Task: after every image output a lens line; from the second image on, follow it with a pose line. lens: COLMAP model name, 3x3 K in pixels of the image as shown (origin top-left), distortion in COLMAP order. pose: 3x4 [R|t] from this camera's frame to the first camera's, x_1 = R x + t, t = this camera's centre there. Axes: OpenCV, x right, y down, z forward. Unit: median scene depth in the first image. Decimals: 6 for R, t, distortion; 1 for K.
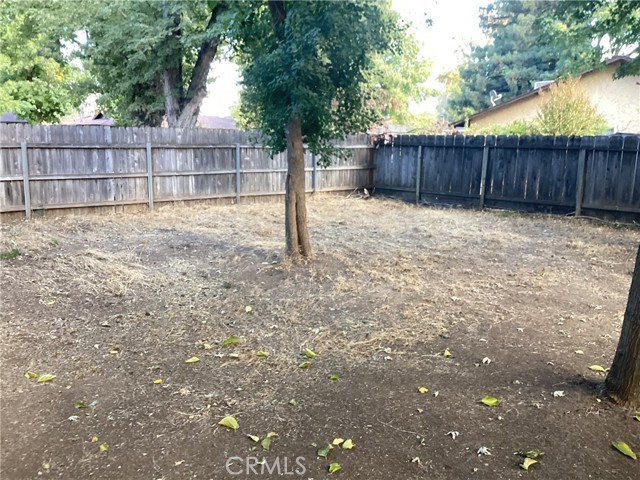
lens RADIAL K [[567.7, 0, 320.8], [0, 567.7, 252.1], [0, 0, 1]] dist [0.110159, -0.215244]
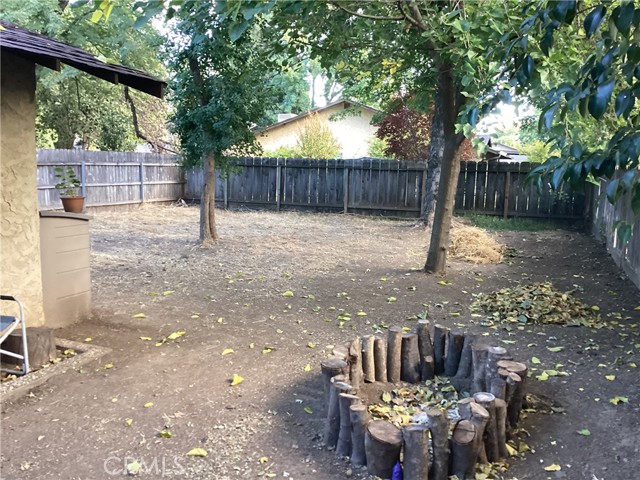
lens RADIAL K [[567.7, 0, 320.8], [0, 567.7, 252.1], [0, 0, 1]] dist [0.110159, -0.215244]
pose [[0.888816, -0.064789, 0.453661, -0.243699], [0.079128, 0.996784, -0.012673, 0.043167], [-0.451381, 0.047161, 0.891084, -0.230900]]
